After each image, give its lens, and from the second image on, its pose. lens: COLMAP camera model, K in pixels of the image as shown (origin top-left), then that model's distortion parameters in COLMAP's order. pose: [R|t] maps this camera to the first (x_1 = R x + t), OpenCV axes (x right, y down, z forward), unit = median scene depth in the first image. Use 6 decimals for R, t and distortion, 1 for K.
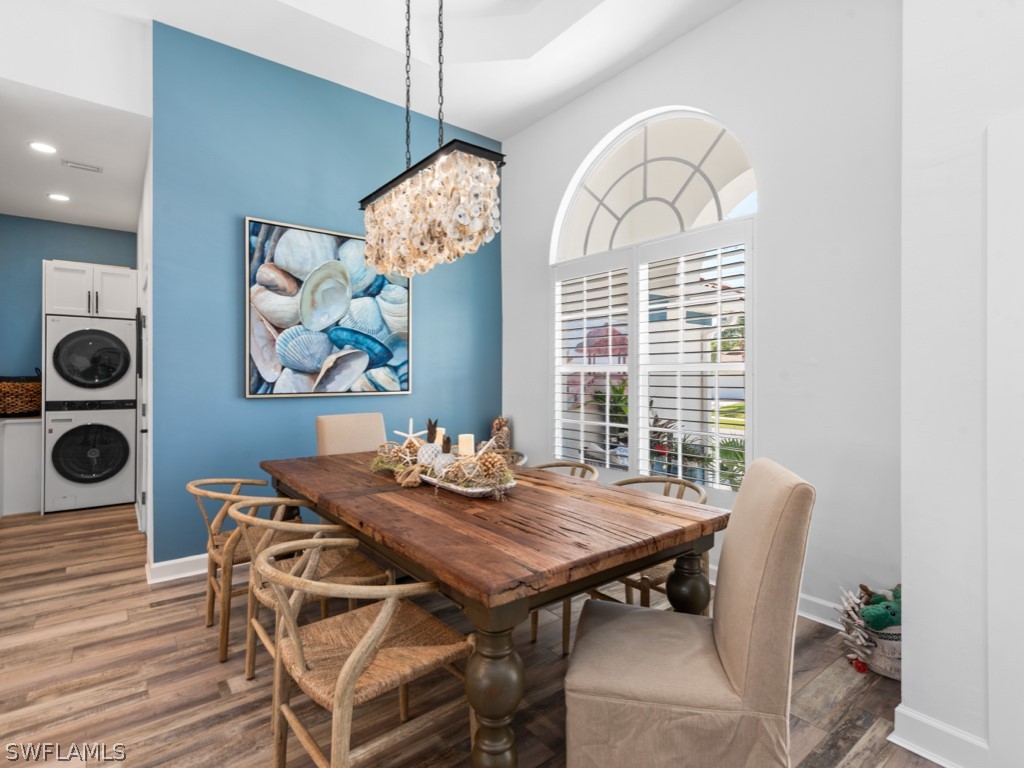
lens RADIAL K [[504.4, 0, 511.4], [0, 504.4, 379.1], [0, 0, 1]] dist [0.005489, 0.000943]
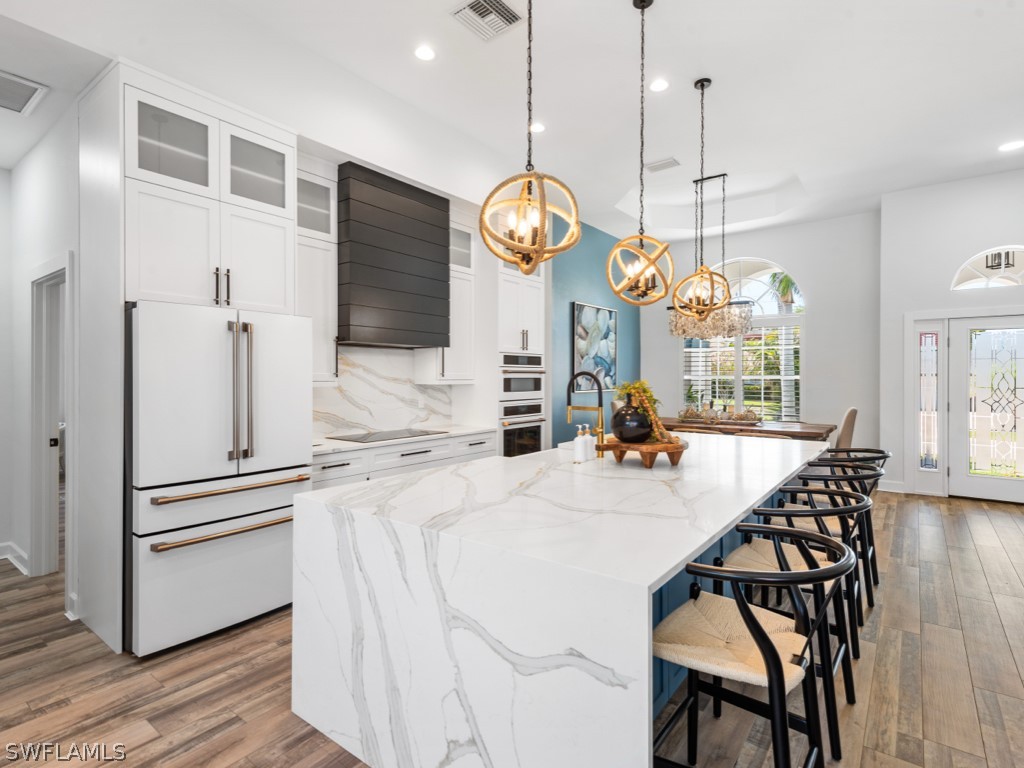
lens RADIAL K [[504.4, 0, 506.5], [0, 504.4, 380.7], [0, 0, 1]] dist [0.005489, 0.000943]
pose [[0.972012, -0.003275, 0.234910, -1.186443], [0.002194, 0.999986, 0.004860, -0.019250], [-0.234923, -0.004209, 0.972005, -0.819120]]
